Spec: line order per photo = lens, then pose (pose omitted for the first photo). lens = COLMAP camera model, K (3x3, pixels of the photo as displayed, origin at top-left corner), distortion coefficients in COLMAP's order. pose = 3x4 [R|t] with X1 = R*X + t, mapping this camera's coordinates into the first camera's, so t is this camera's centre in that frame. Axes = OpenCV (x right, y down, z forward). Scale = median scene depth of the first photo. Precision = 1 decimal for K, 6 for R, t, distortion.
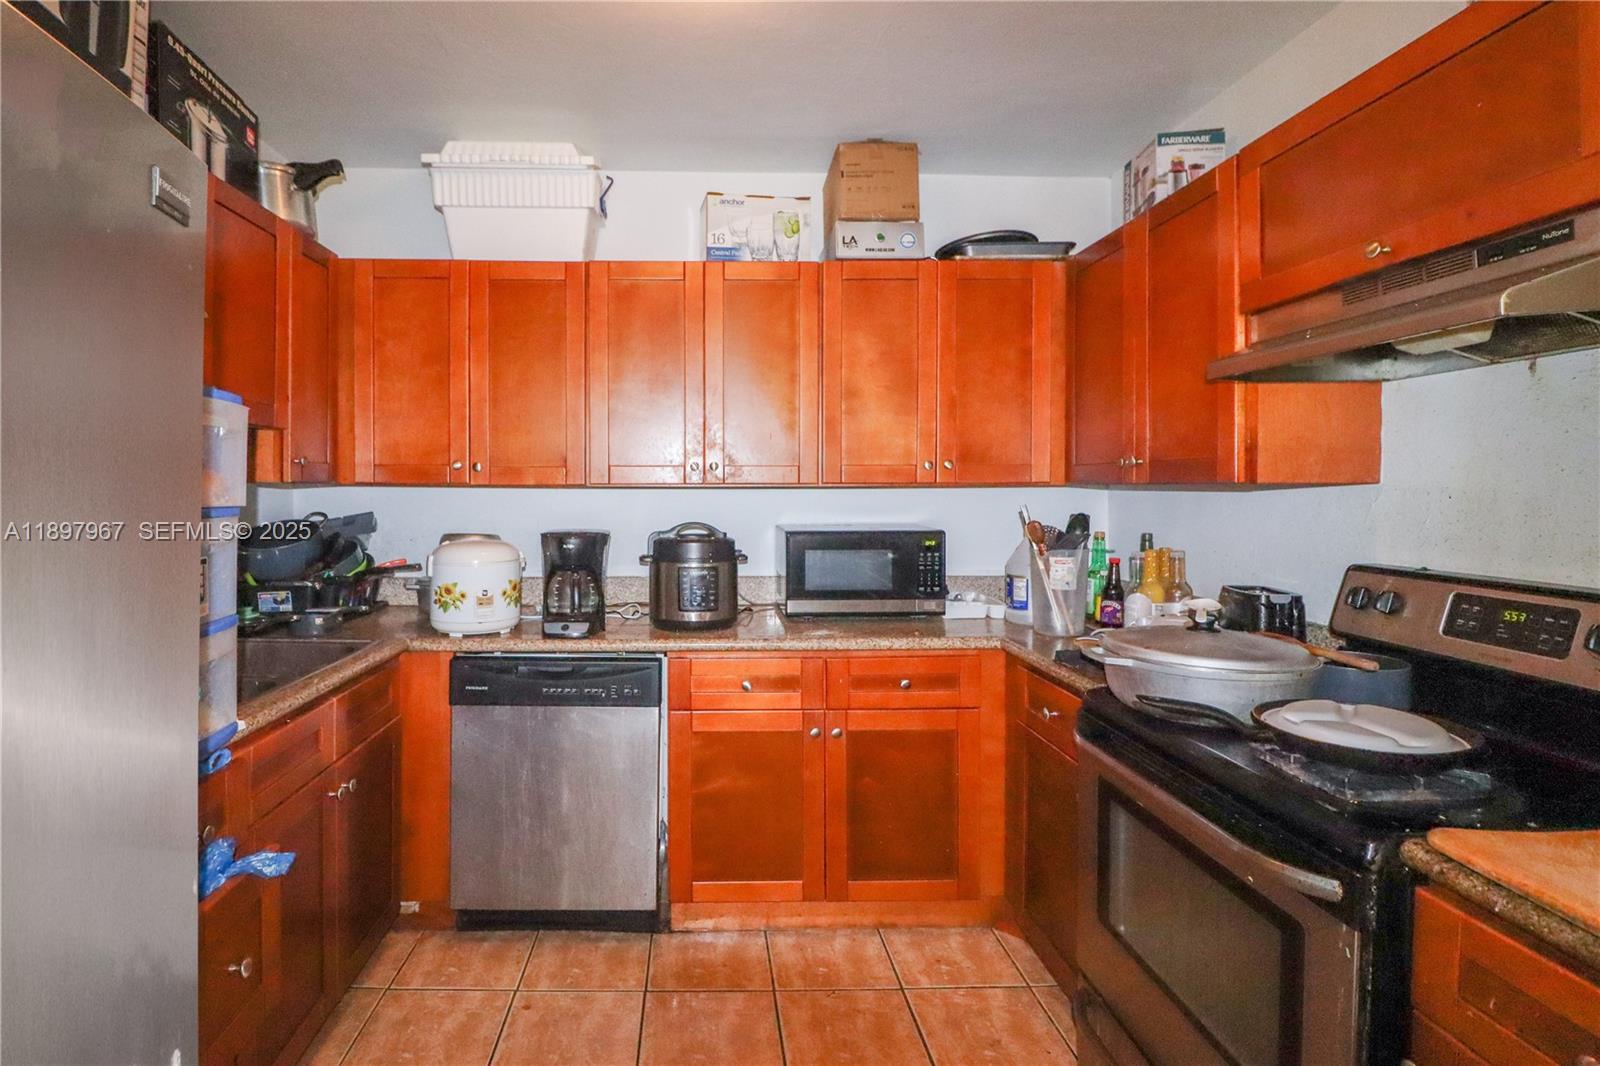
lens RADIAL K [[802.9, 0, 801.8], [0, 802.9, 478.9], [0, 0, 1]] dist [-0.004527, -0.000781]
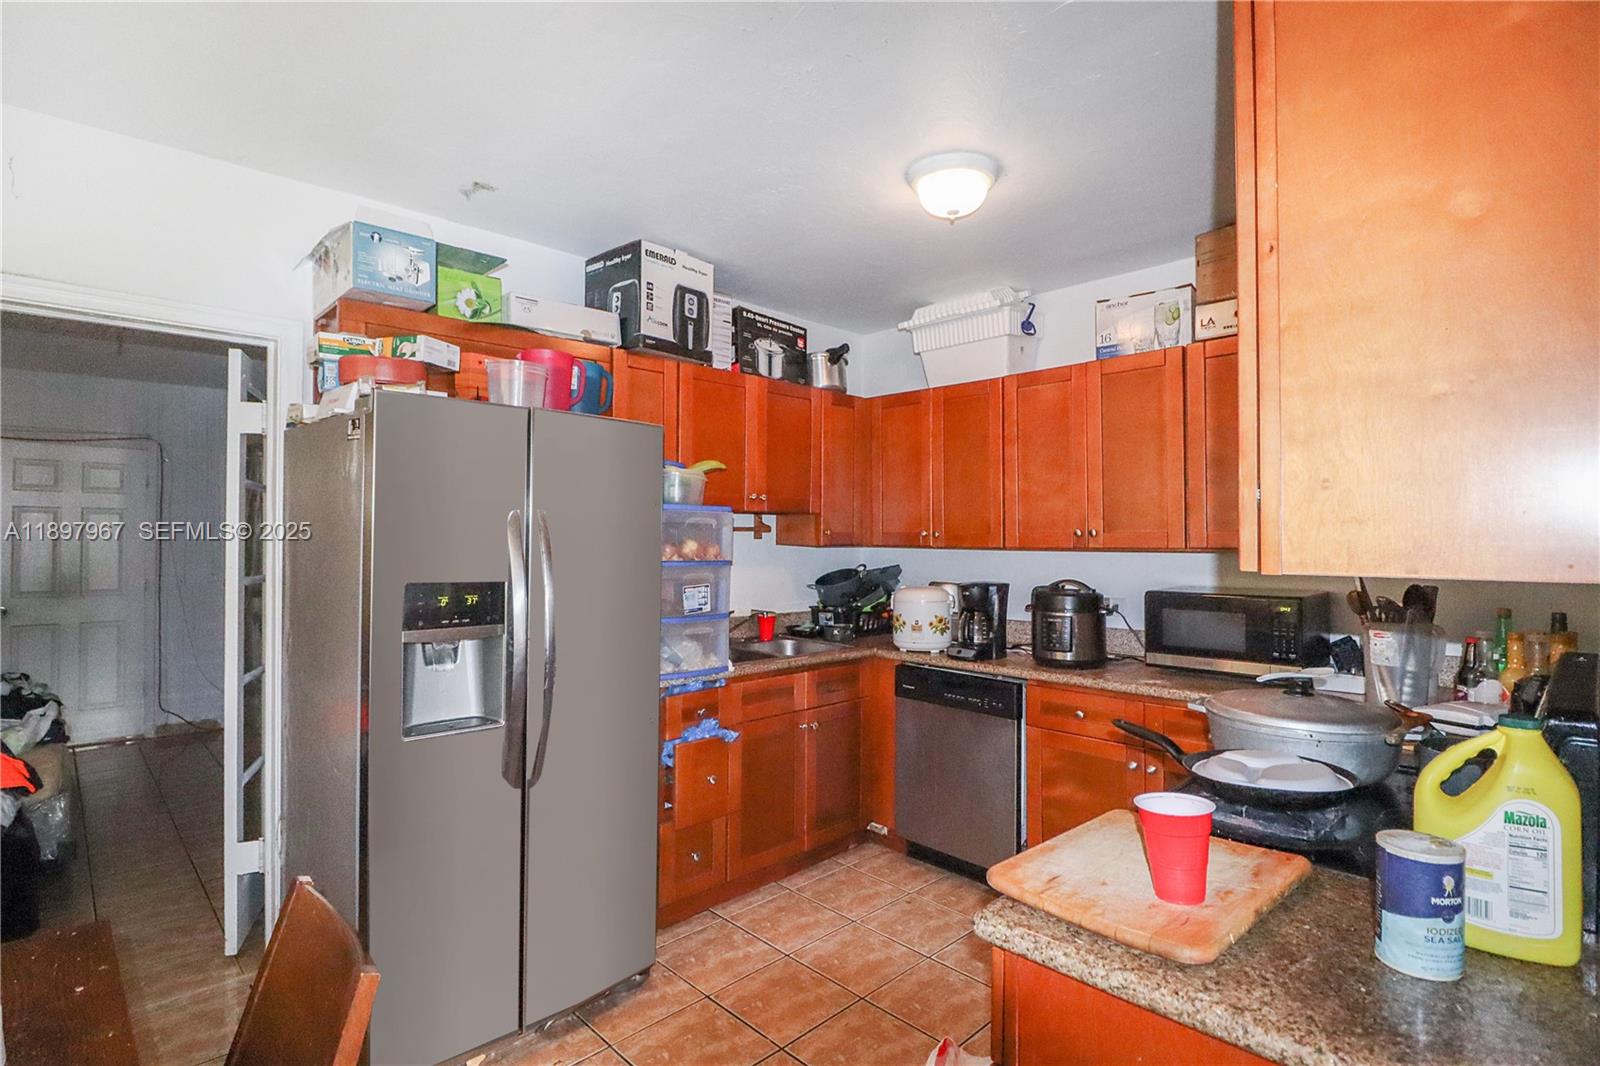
lens RADIAL K [[778.1, 0, 804.8], [0, 778.1, 511.5], [0, 0, 1]] dist [-0.001523, -0.000369]
pose [[0.675175, -0.026807, -0.737170, 0.478967], [0.004501, 0.999471, -0.032224, -0.013468], [0.737644, 0.018439, 0.674939, -0.097876]]
